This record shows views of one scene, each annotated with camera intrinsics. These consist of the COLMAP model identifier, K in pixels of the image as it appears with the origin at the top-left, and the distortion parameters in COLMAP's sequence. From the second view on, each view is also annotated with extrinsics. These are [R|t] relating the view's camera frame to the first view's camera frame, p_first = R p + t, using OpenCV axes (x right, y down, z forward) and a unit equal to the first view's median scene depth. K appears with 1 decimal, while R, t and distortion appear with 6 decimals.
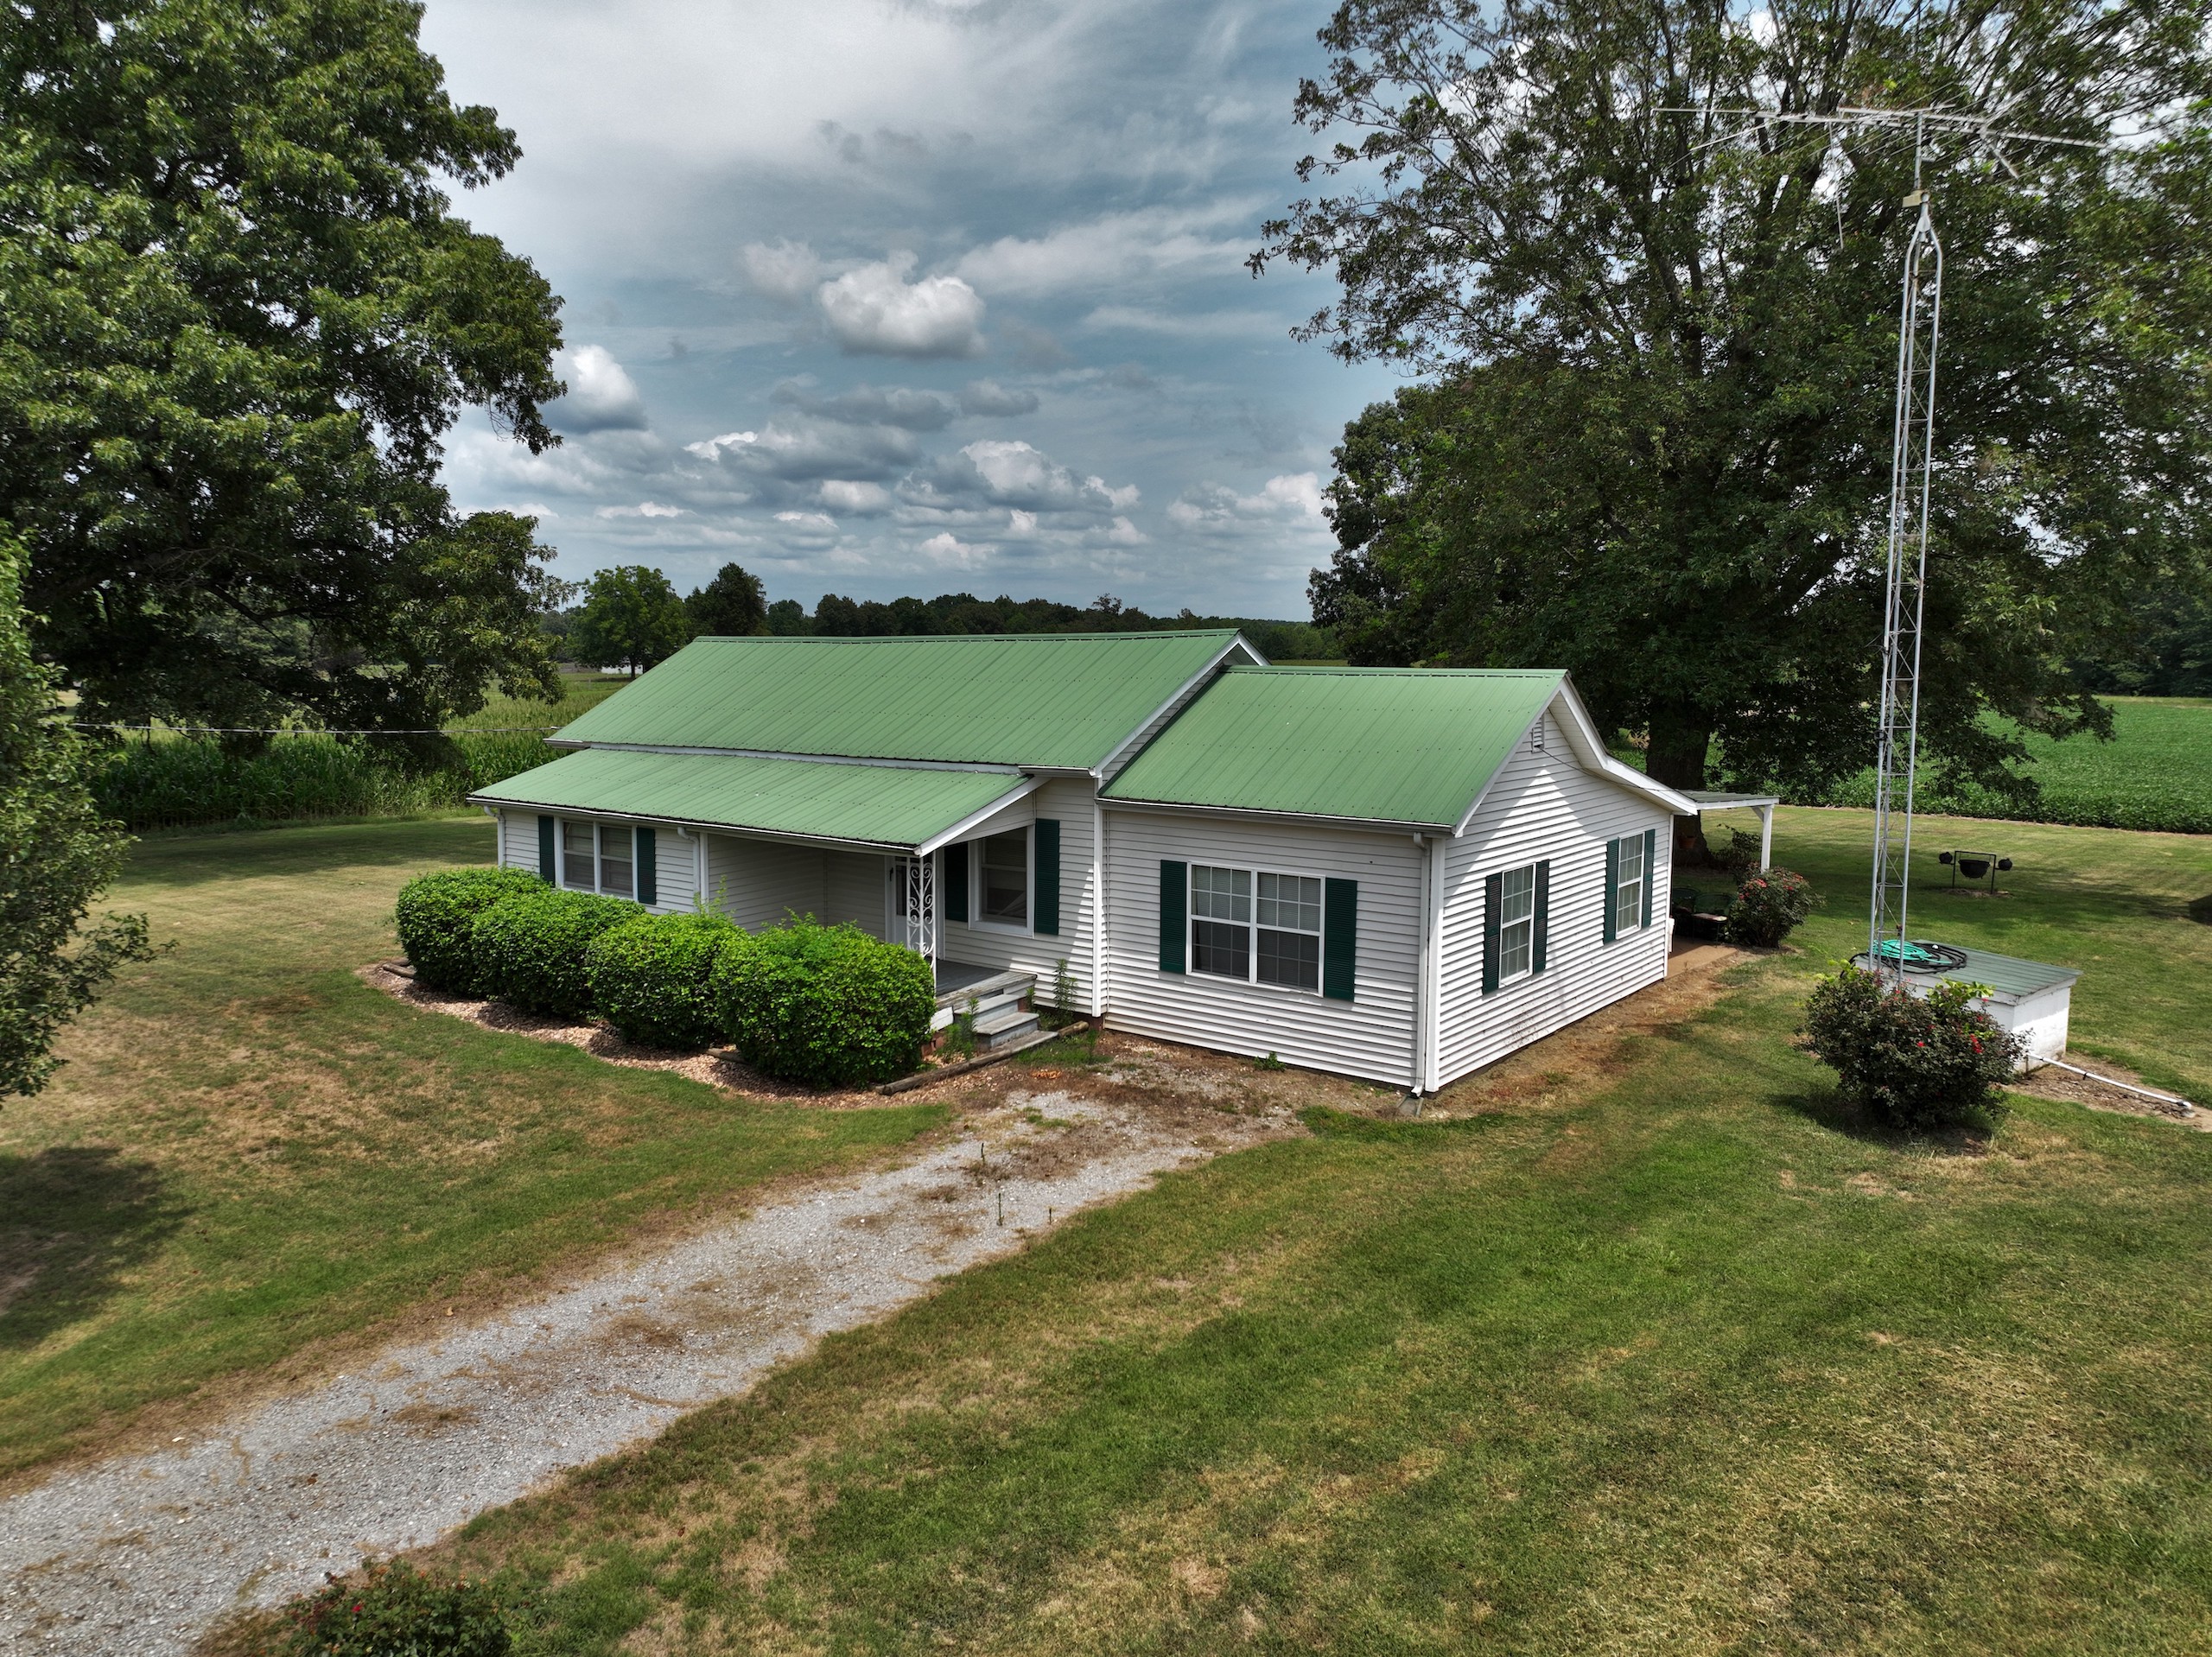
lens RADIAL K [[1547.4, 0, 1115.8], [0, 1547.4, 824.7], [0, 0, 1]] dist [0.003761, 0.005208]
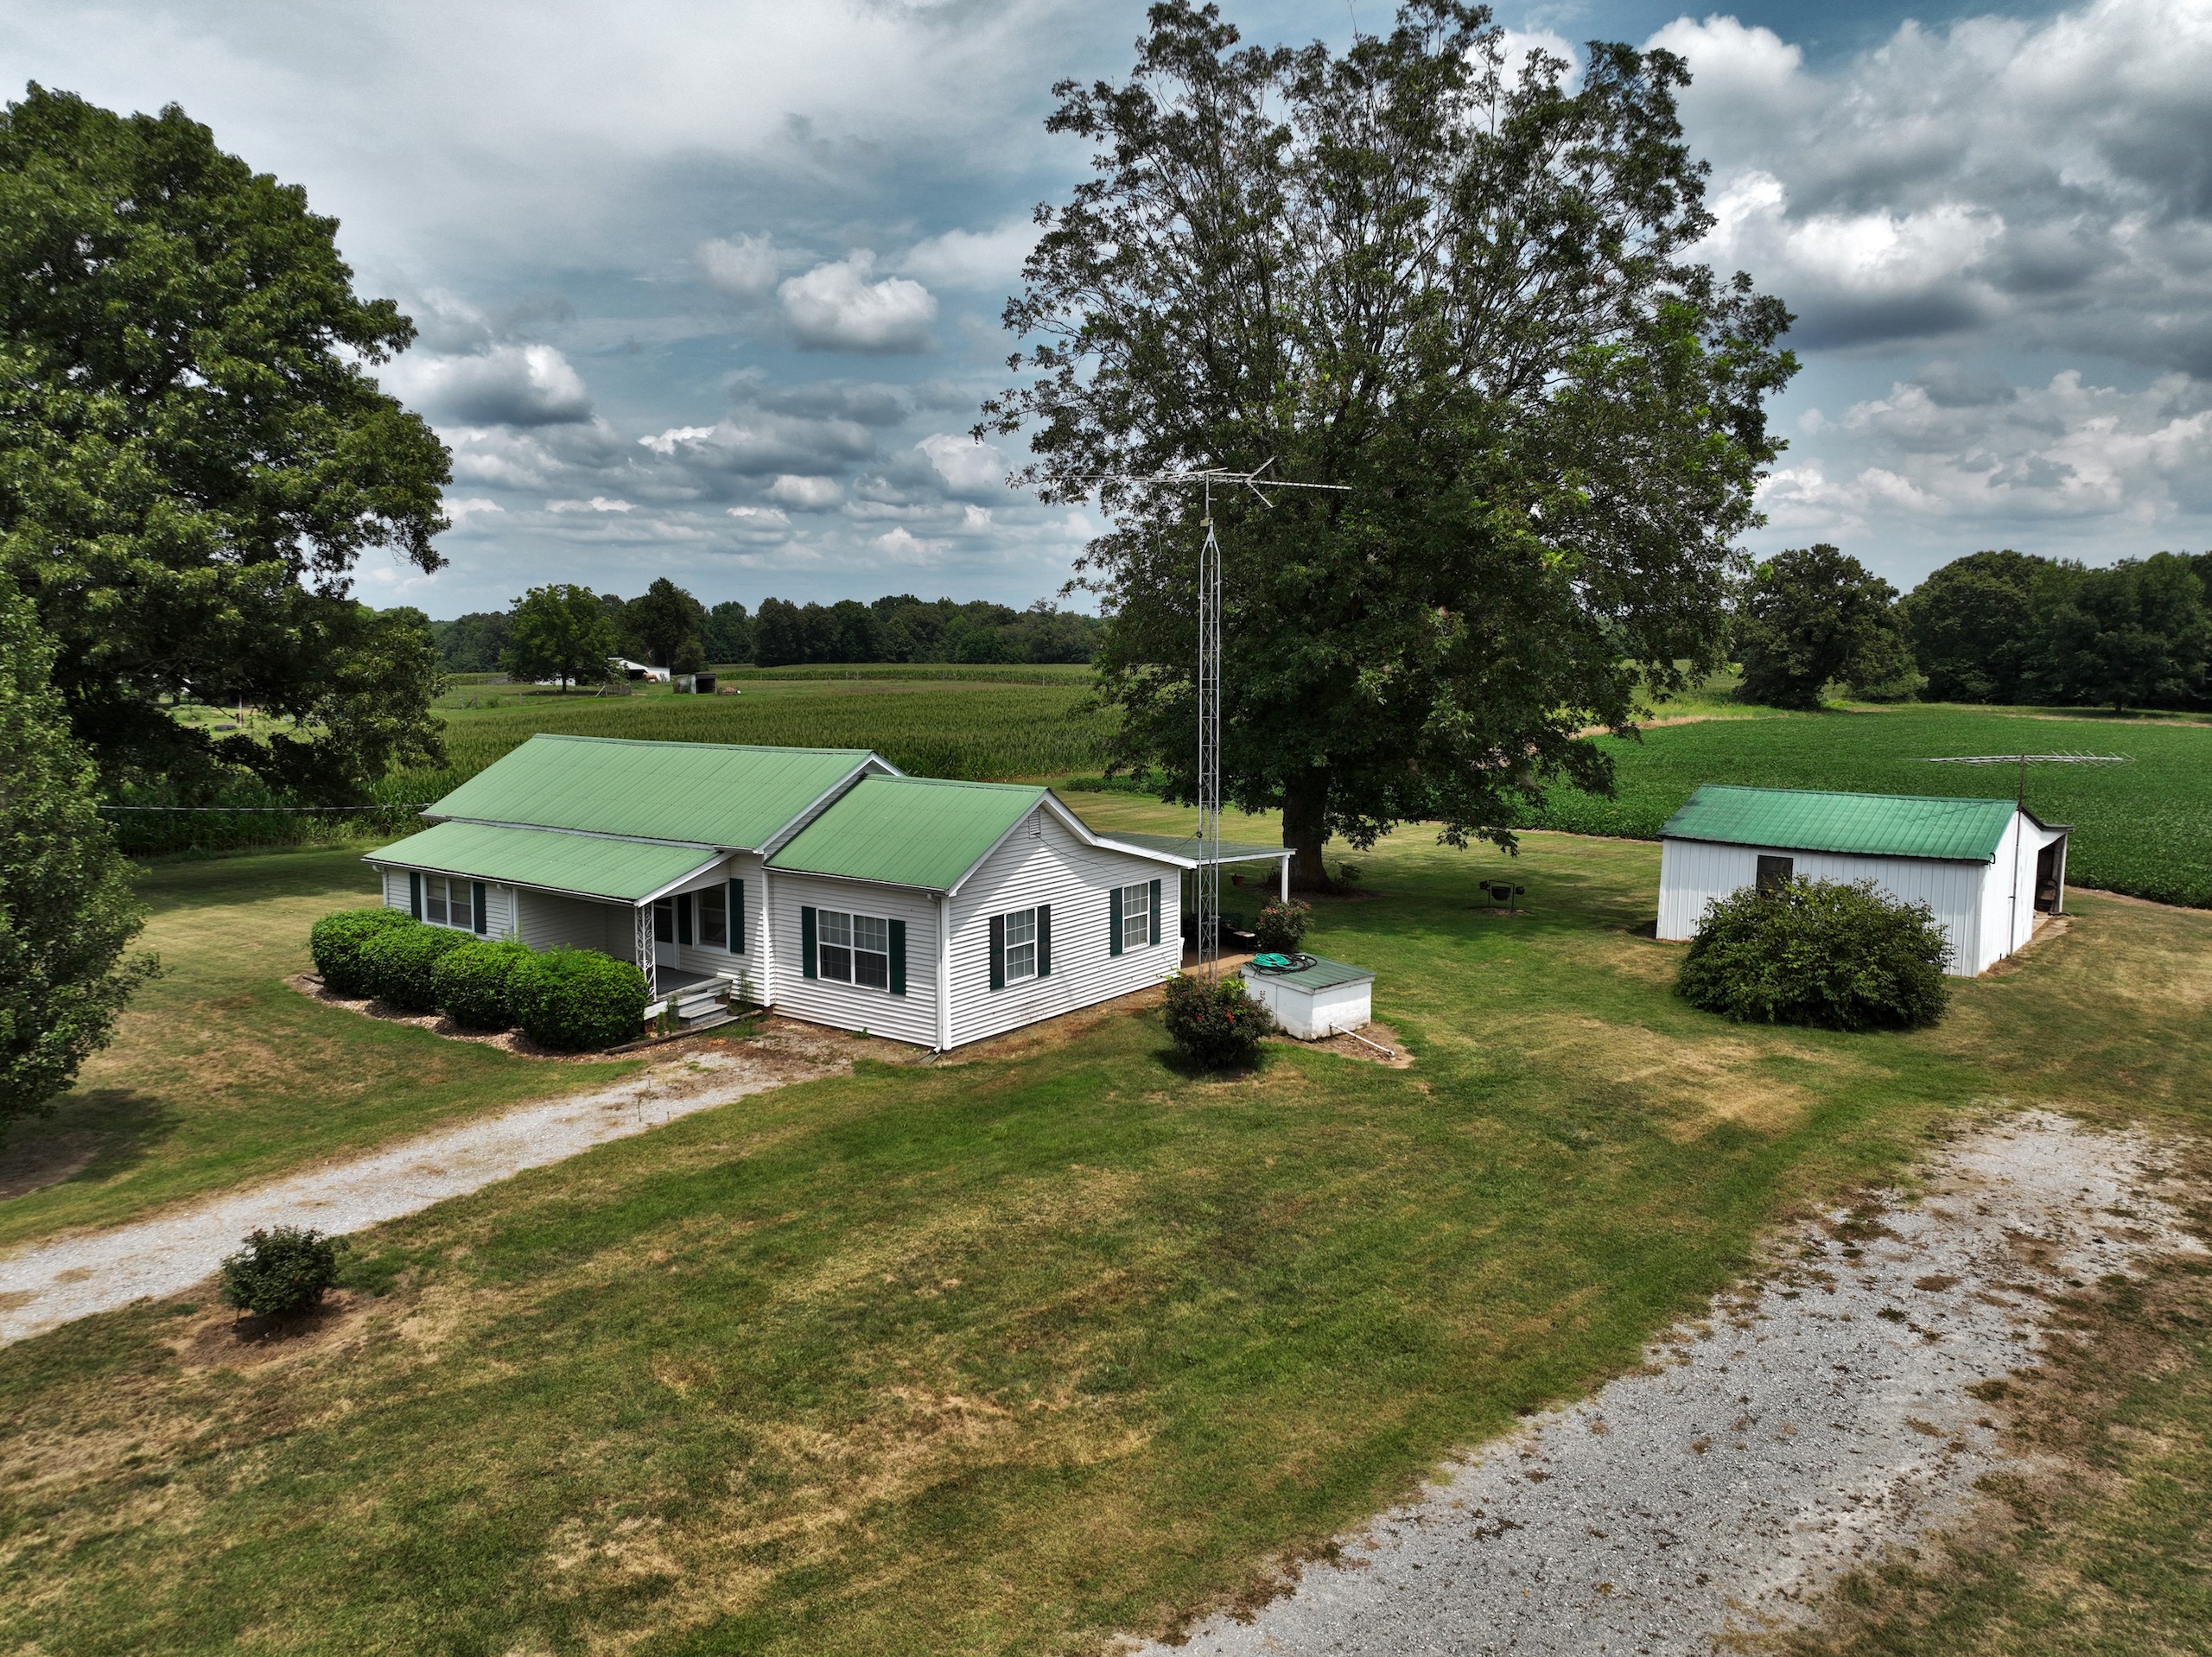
lens RADIAL K [[1547.4, 0, 1115.8], [0, 1547.4, 824.7], [0, 0, 1]] dist [0.003761, 0.005208]
pose [[0.999575, -0.004350, 0.028823, 0.314057], [0.004253, 0.999985, 0.003423, -0.066309], [-0.028838, -0.003298, 0.999579, -0.599970]]
